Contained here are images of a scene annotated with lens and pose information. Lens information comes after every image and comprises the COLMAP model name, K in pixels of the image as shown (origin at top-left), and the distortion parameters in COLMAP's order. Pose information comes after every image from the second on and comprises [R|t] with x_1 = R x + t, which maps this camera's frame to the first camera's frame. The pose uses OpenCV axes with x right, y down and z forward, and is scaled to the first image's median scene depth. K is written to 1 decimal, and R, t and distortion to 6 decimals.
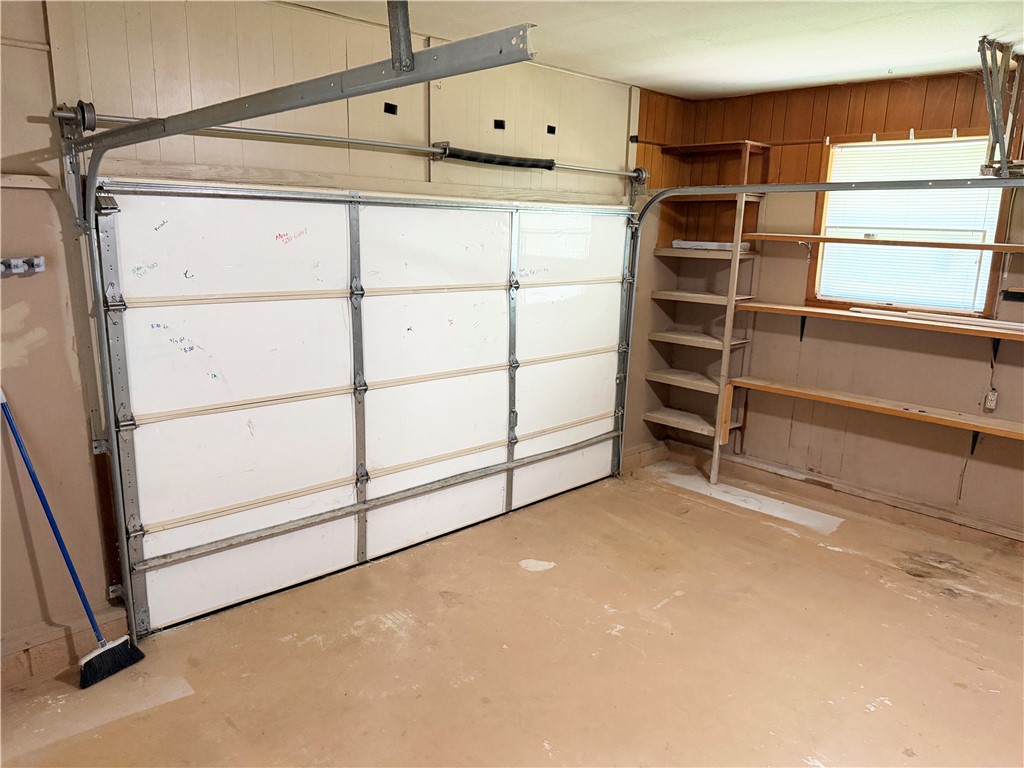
lens RADIAL K [[729.6, 0, 511.9], [0, 729.6, 384.2], [0, 0, 1]] dist [-0.000133, -0.005431]
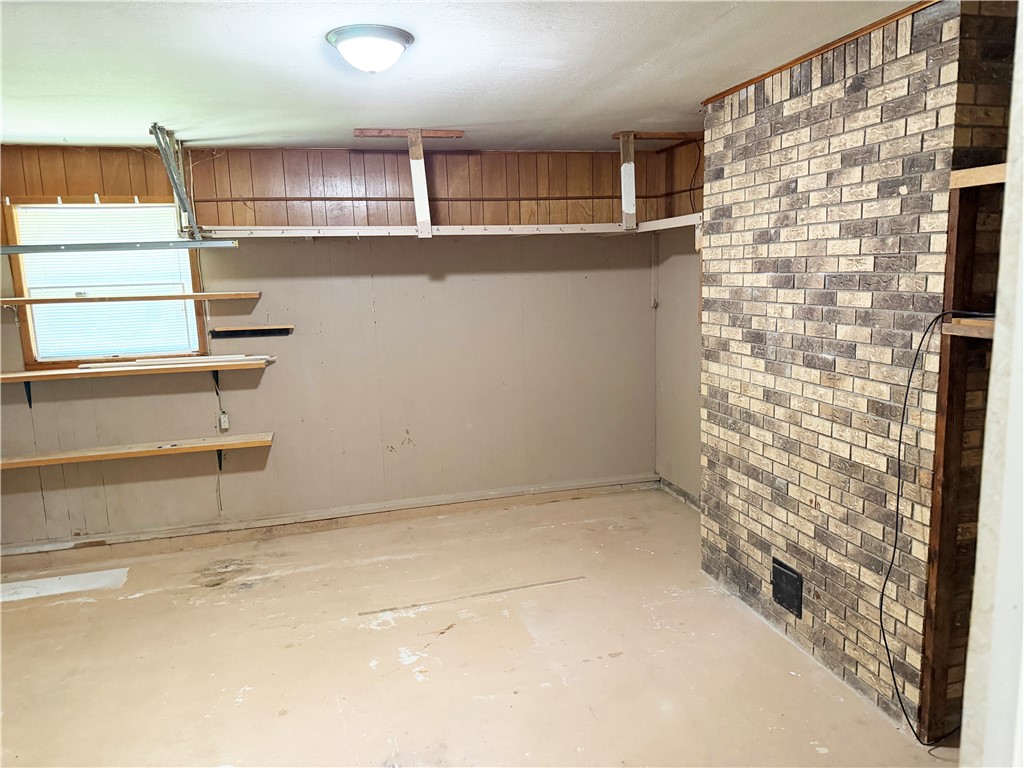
lens RADIAL K [[729.6, 0, 512.3], [0, 729.6, 383.0], [0, 0, 1]] dist [-0.000133, -0.005431]
pose [[0.480886, -0.176181, 0.858900, -0.124852], [0.233017, 0.970056, 0.068519, -0.010924], [-0.845252, 0.167188, 0.507540, -0.016008]]
